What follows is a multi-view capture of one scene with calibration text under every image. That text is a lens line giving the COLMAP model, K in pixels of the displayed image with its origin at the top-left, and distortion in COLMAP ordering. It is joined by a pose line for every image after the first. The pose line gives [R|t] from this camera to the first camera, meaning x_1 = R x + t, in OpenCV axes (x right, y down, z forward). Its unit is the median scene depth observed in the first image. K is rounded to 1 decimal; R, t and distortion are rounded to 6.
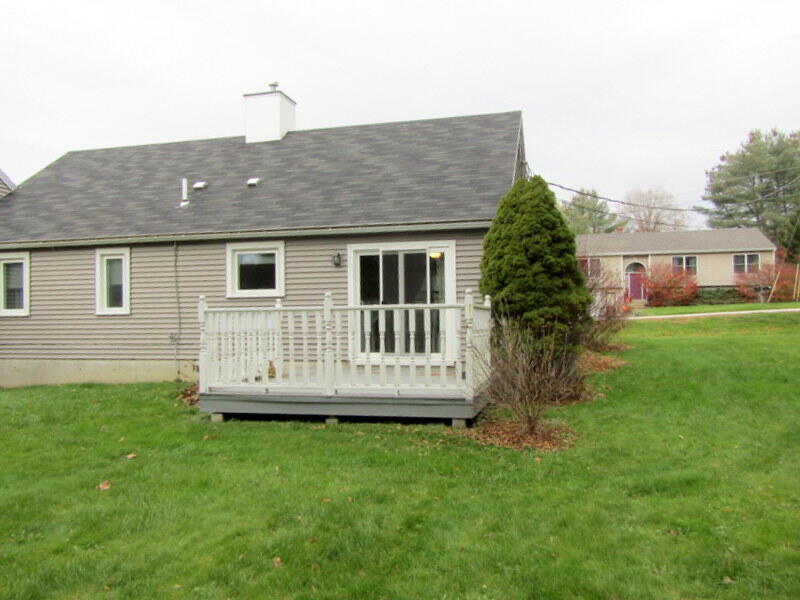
lens RADIAL K [[637.3, 0, 410.6], [0, 637.3, 298.8], [0, 0, 1]] dist [-0.003769, 0.005982]
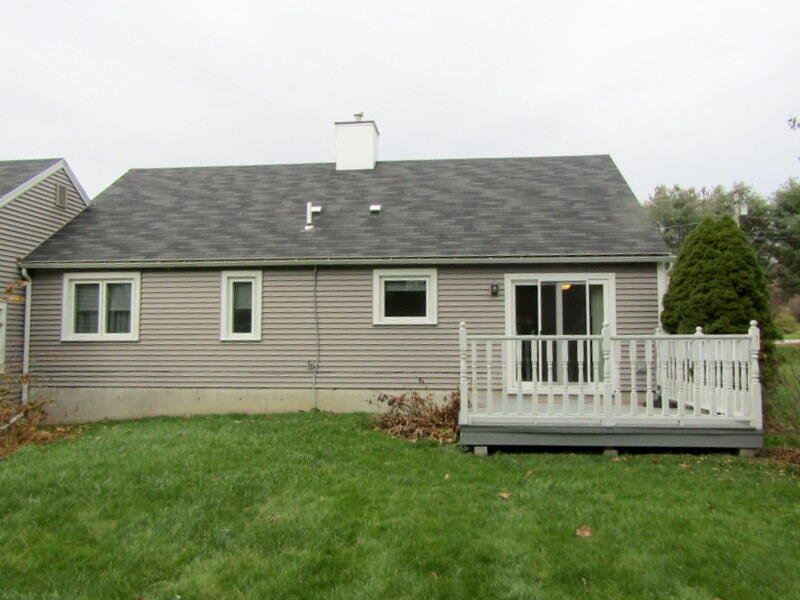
lens RADIAL K [[603.2, 0, 400.0], [0, 603.2, 300.0], [0, 0, 1]] dist [-0.004867, -0.001528]
pose [[0.988361, 0.023306, 0.150334, -0.386144], [-0.016063, 0.998659, -0.049214, 0.005150], [-0.151279, 0.046226, 0.987410, 0.077993]]
